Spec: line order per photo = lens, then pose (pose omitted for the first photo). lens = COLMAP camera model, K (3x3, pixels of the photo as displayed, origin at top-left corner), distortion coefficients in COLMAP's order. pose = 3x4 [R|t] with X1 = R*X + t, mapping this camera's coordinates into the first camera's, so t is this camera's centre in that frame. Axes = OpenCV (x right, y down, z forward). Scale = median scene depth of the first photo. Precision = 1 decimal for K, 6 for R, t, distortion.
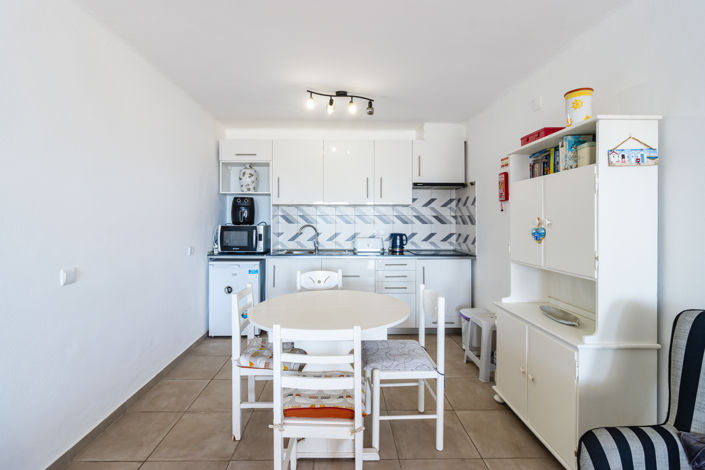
lens RADIAL K [[326.6, 0, 351.4], [0, 326.6, 228.0], [0, 0, 1]] dist [-0.001491, -0.001002]
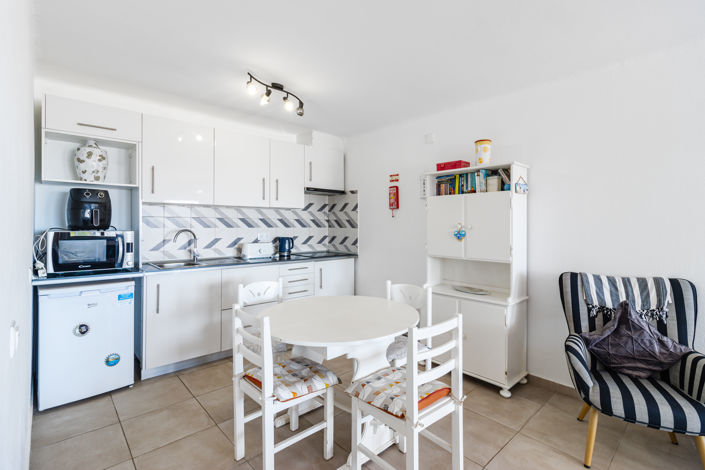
lens RADIAL K [[326.6, 0, 372.9], [0, 326.6, 229.9], [0, 0, 1]] dist [-0.001491, -0.001002]
pose [[0.734533, -0.009965, 0.678500, -0.365462], [0.010668, 0.999938, 0.003138, -0.006476], [-0.678489, 0.004934, 0.734594, 0.114669]]
